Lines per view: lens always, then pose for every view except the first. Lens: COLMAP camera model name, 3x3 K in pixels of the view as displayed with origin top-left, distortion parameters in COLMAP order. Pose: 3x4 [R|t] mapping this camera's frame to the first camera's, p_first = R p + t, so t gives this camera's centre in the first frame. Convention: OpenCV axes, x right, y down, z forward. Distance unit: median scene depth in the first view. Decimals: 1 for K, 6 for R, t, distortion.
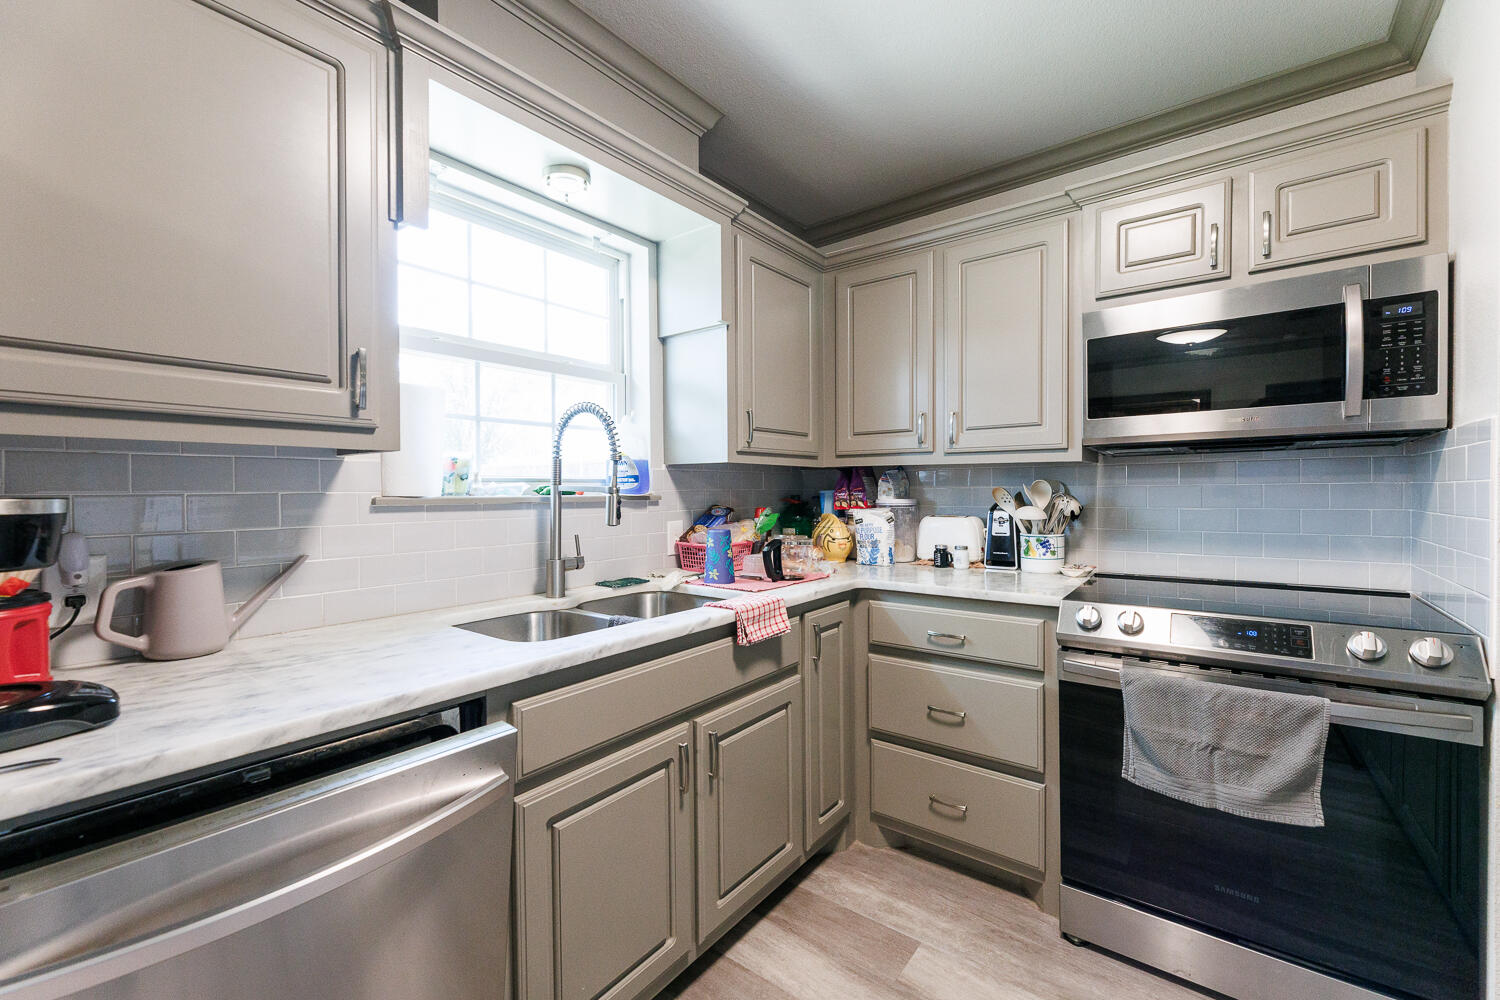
lens RADIAL K [[617.1, 0, 749.7], [0, 617.1, 498.6], [0, 0, 1]] dist [-0.000876, 0.000212]
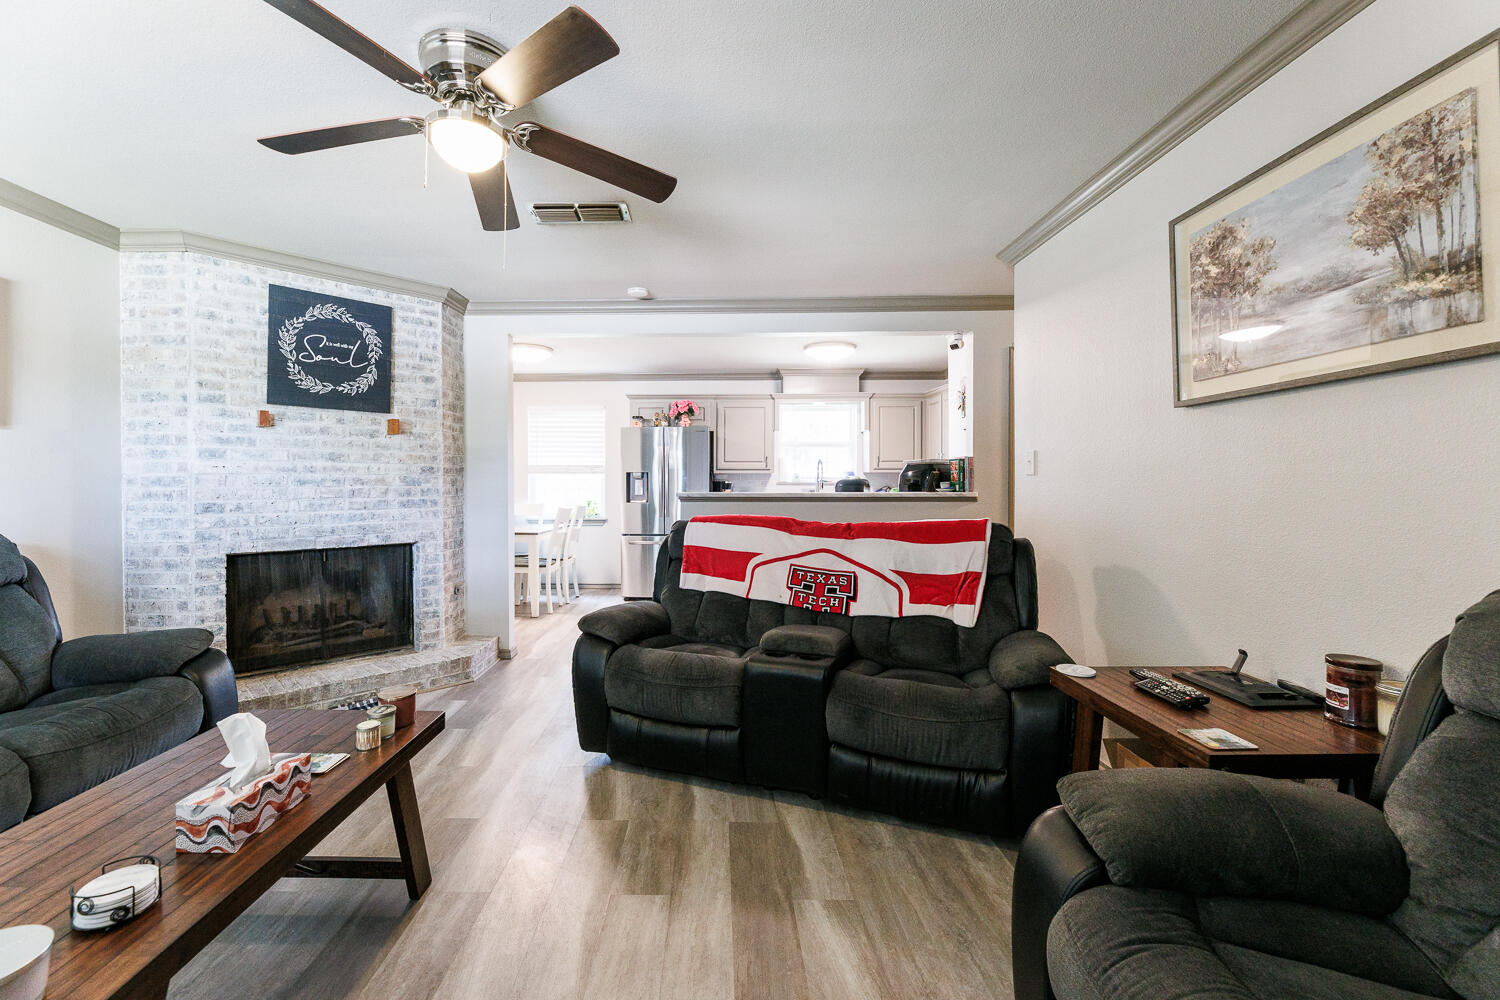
lens RADIAL K [[617.1, 0, 694.2], [0, 617.1, 473.7], [0, 0, 1]] dist [-0.000876, 0.000212]
pose [[0.588466, -0.000839, -0.808522, 2.043410], [-0.013985, 0.999839, -0.011217, -0.000205], [0.808401, 0.017908, 0.588360, -1.648071]]
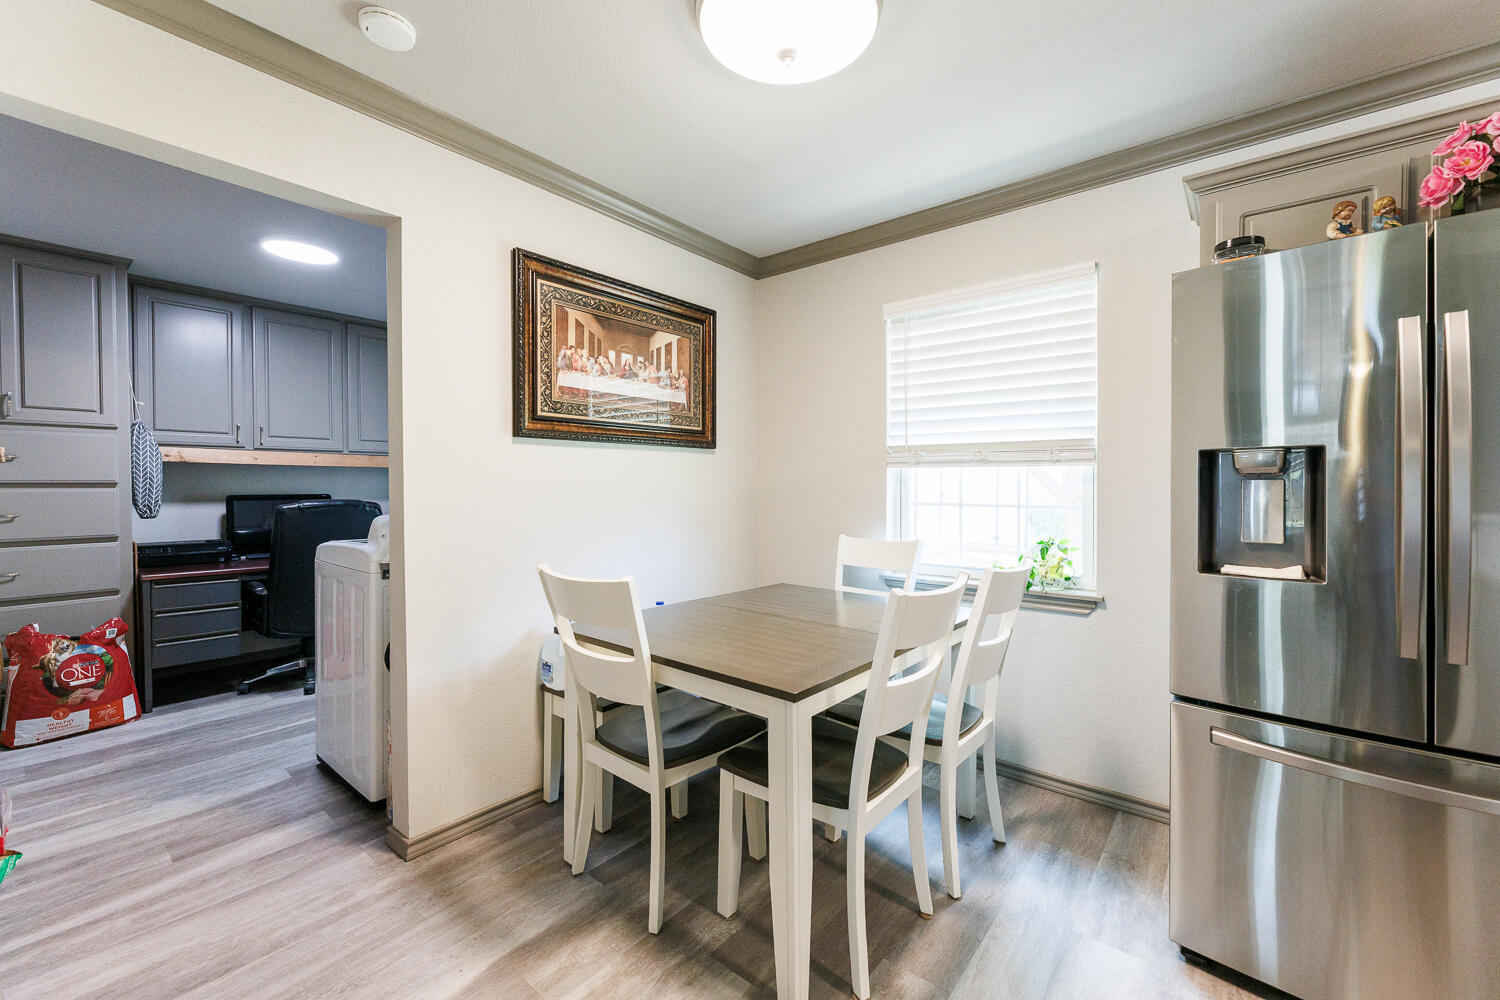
lens RADIAL K [[605.2, 0, 755.0], [0, 605.2, 489.5], [0, 0, 1]] dist [-0.001345, -0.000880]
pose [[-0.018383, 0.017424, -0.999679, 0.108000], [-0.014199, 0.999743, 0.017686, 0.006798], [0.999730, 0.014519, -0.018131, -0.643401]]
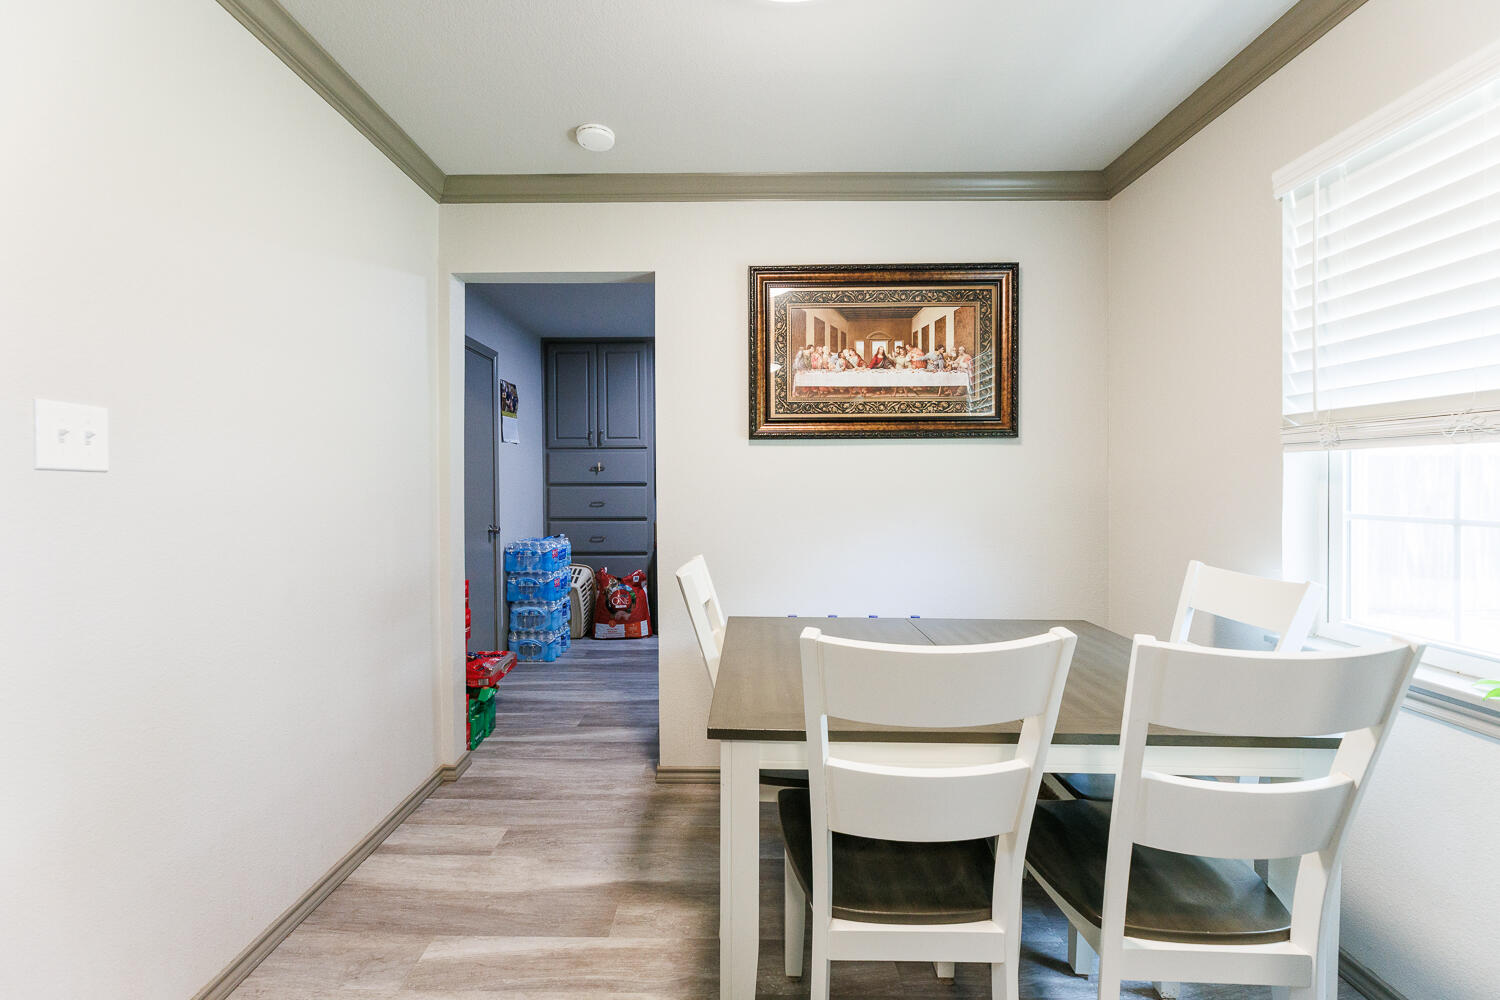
lens RADIAL K [[605.2, 0, 729.7], [0, 605.2, 494.0], [0, 0, 1]] dist [-0.001345, -0.000880]
pose [[-0.793026, 0.020034, -0.608859, -0.223561], [0.000232, 0.999469, 0.032584, 0.005345], [0.609188, 0.025699, -0.792609, -0.168149]]
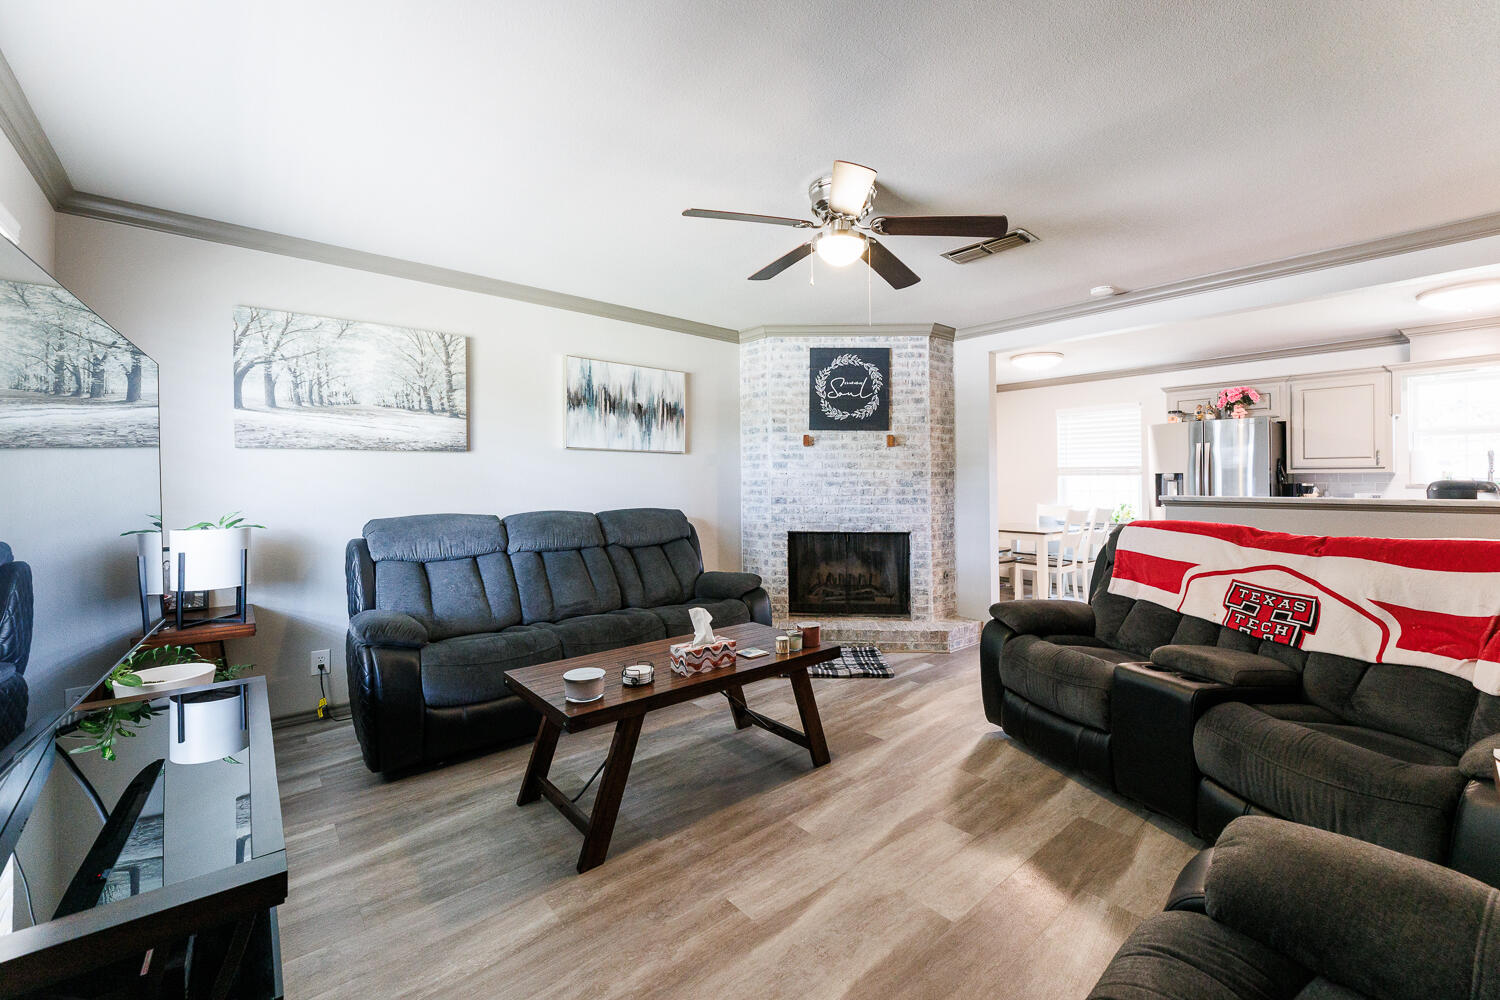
lens RADIAL K [[605.2, 0, 786.9], [0, 605.2, 467.5], [0, 0, 1]] dist [-0.001345, -0.000880]
pose [[-0.170013, -0.015438, -0.985321, 2.365314], [-0.009446, 0.999857, -0.014036, -0.009271], [0.985397, 0.006921, -0.170134, -1.299277]]
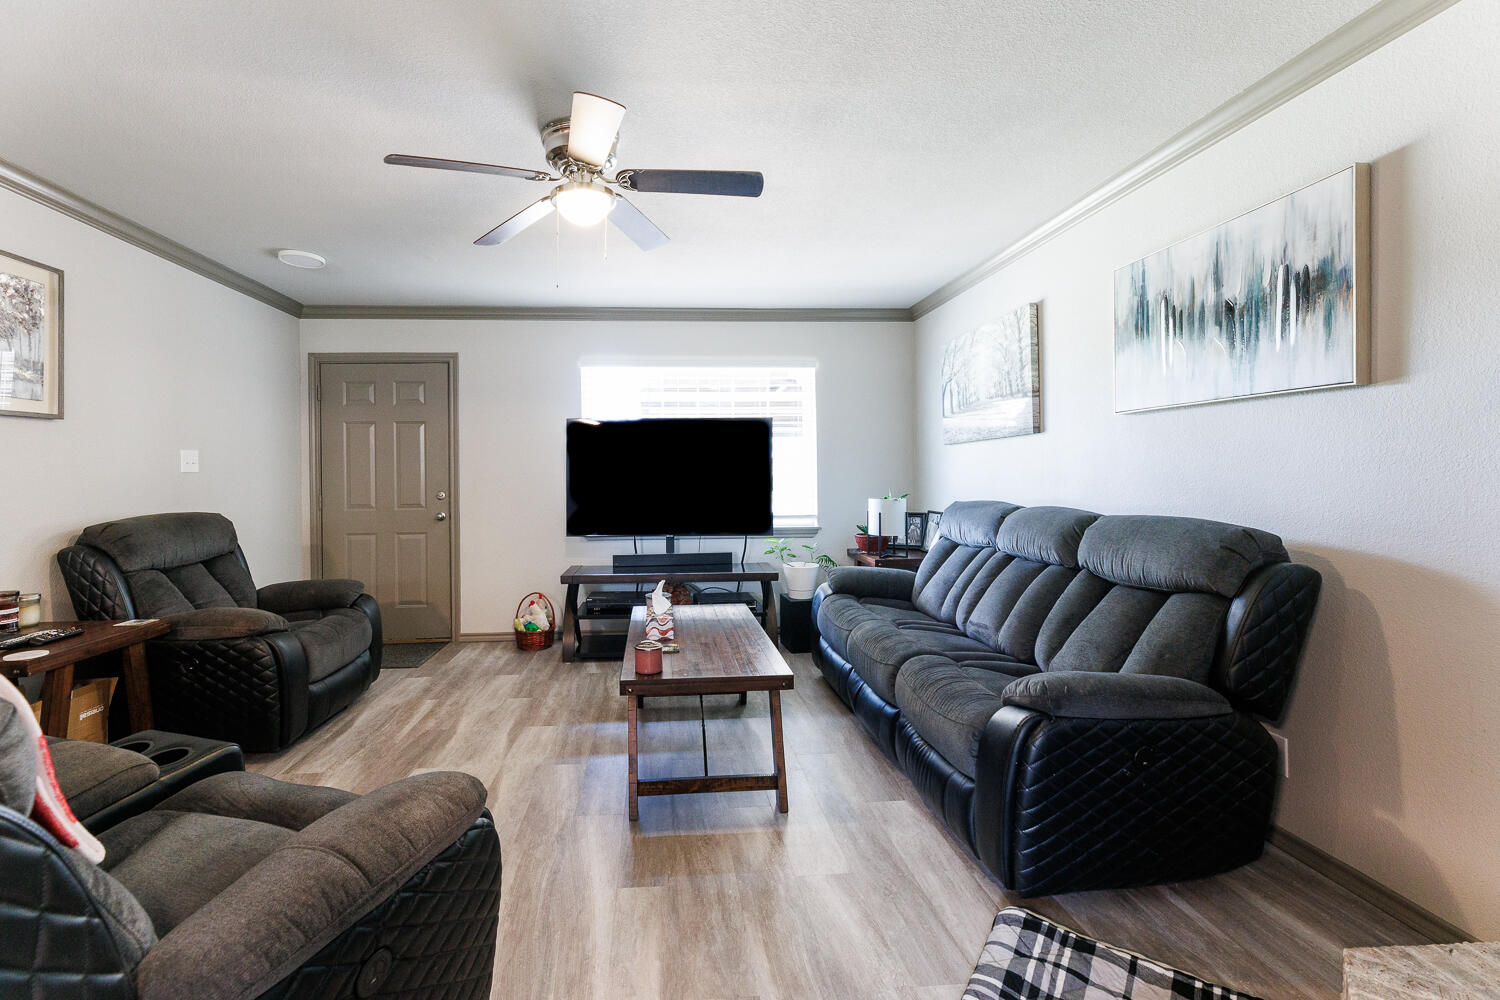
lens RADIAL K [[617.1, 0, 711.3], [0, 617.1, 478.0], [0, 0, 1]] dist [-0.000876, 0.000212]
pose [[-0.674955, 0.009398, 0.737799, 0.222820], [0.025020, 0.999635, 0.010155, 0.008288], [-0.737434, 0.025314, -0.674945, -0.833885]]
